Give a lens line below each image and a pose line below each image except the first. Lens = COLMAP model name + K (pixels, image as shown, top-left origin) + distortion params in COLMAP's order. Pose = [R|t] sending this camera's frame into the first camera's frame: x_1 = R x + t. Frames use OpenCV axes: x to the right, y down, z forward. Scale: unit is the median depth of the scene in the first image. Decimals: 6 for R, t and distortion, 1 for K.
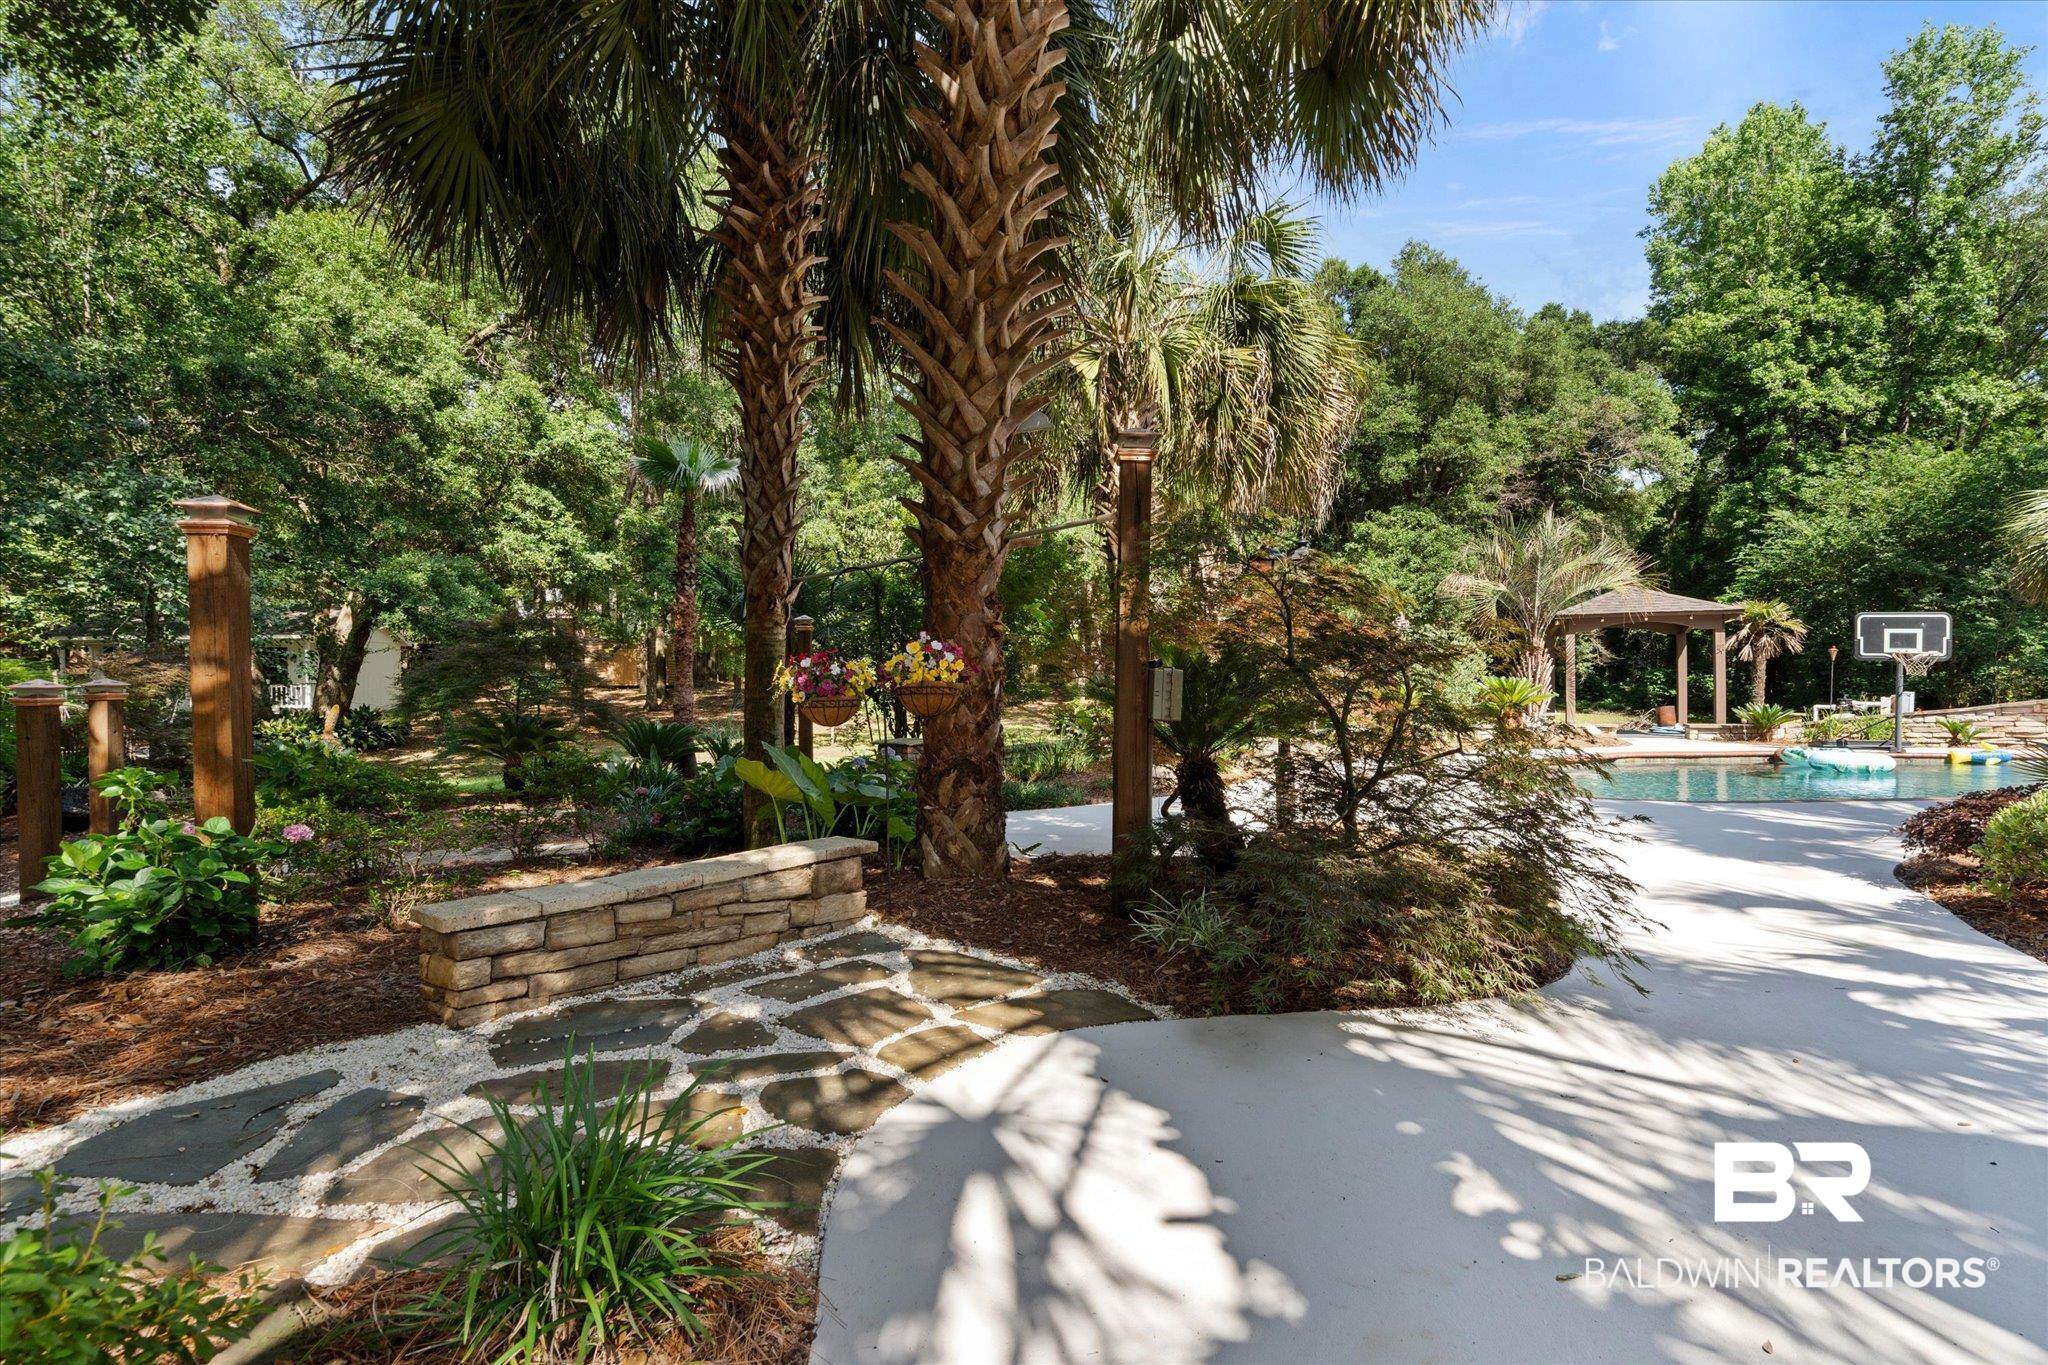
lens RADIAL K [[947.0, 0, 1038.1], [0, 947.0, 683.3], [0, 0, 1]] dist [-0.003496, -0.000677]
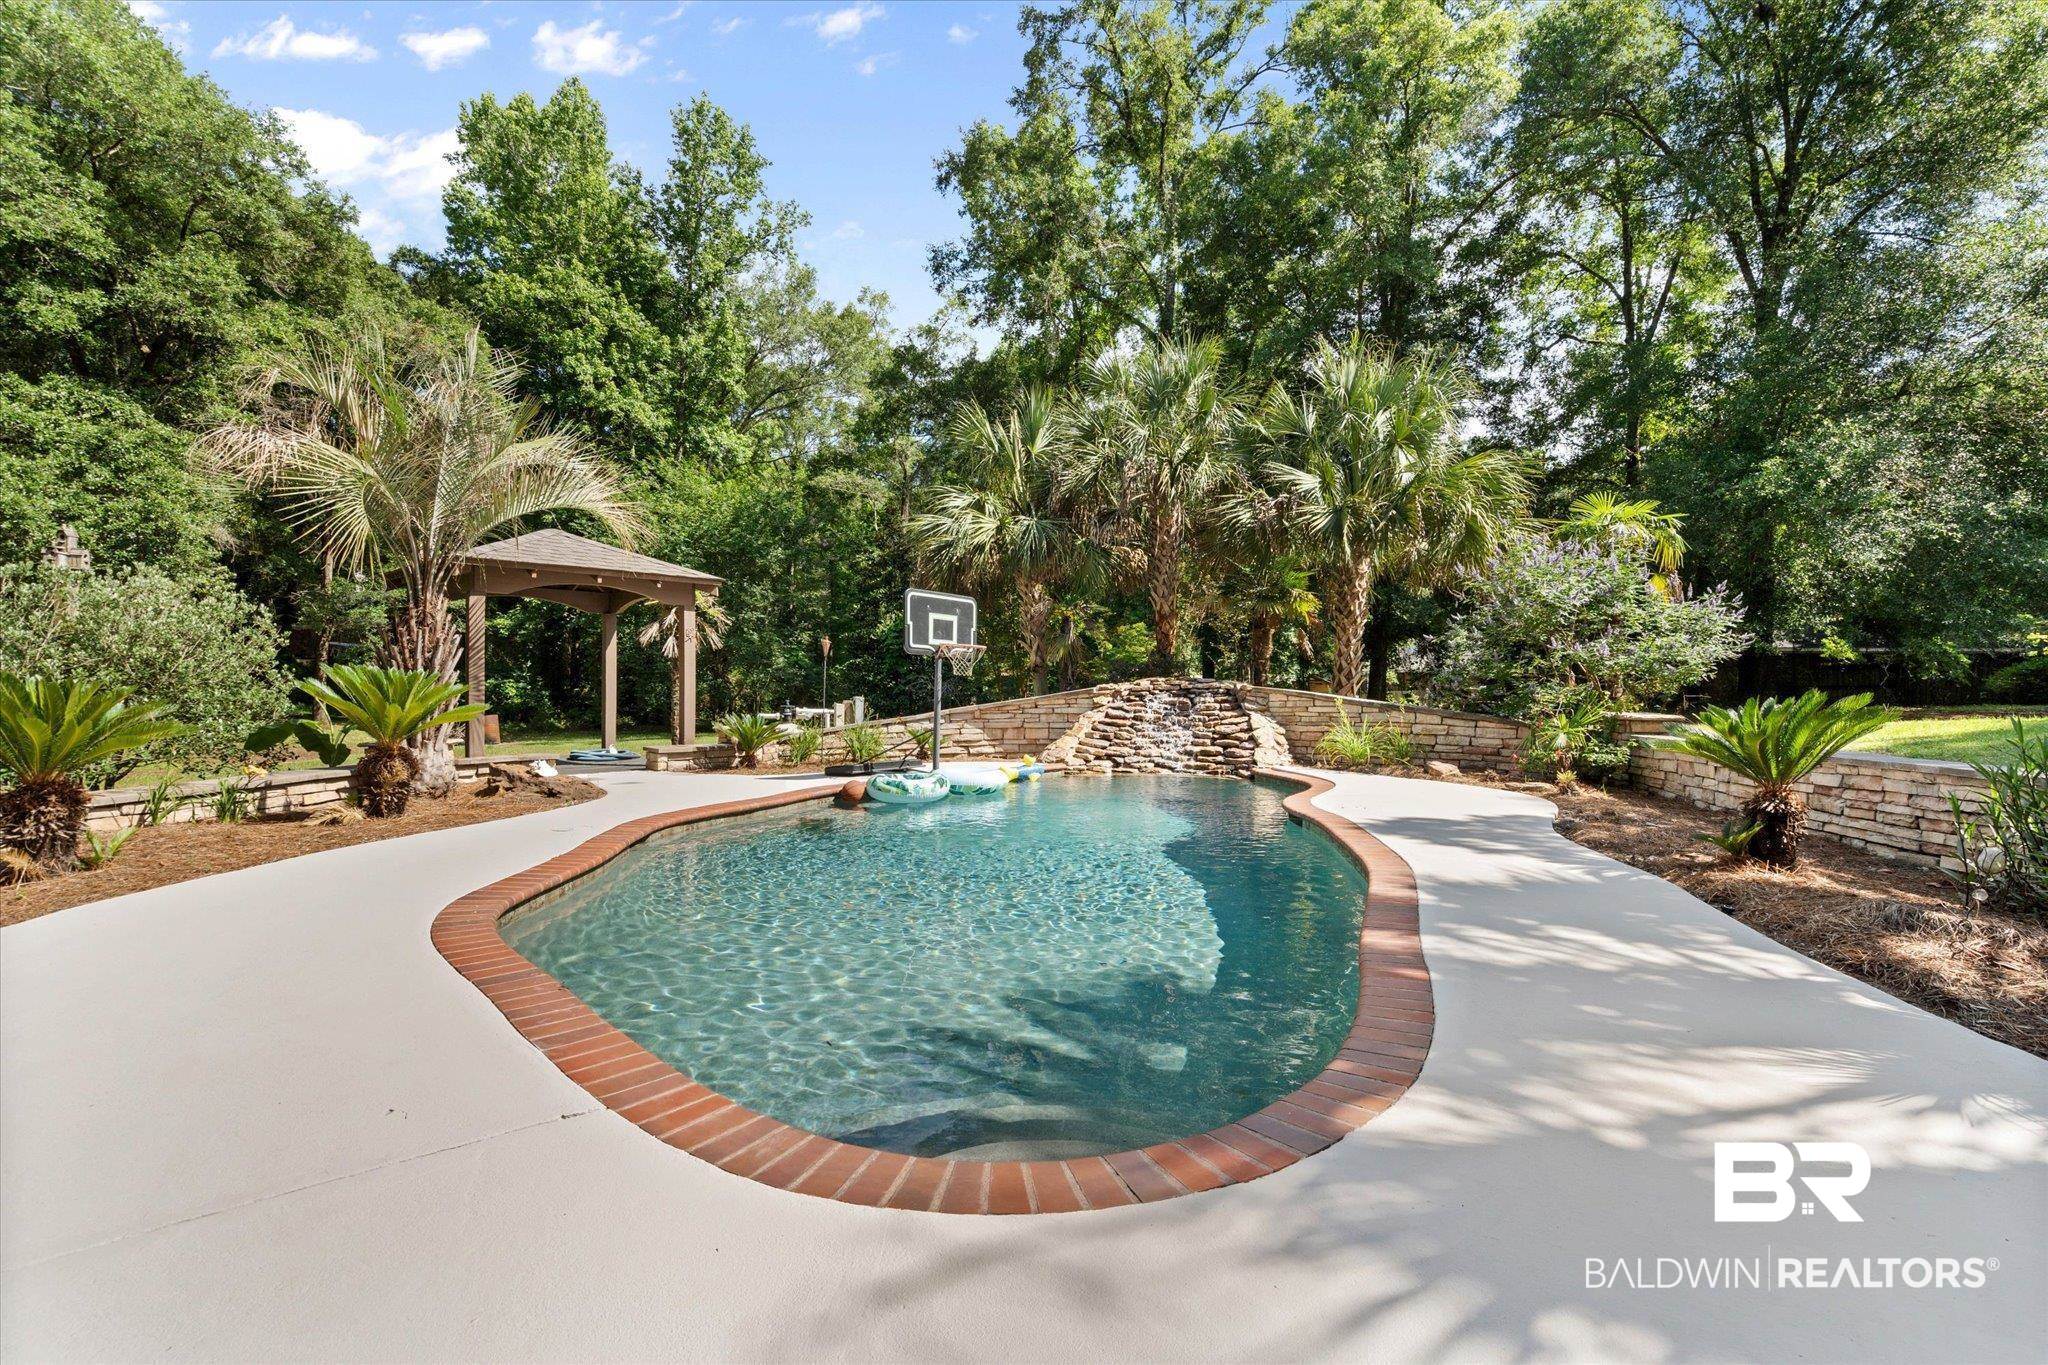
lens RADIAL K [[947.0, 0, 1038.1], [0, 947.0, 683.3], [0, 0, 1]] dist [-0.003496, -0.000677]
pose [[0.390820, 0.008397, 0.920429, 0.075820], [-0.001825, 0.999963, -0.008347, 0.001467], [-0.920465, 0.001582, 0.390821, 0.199413]]
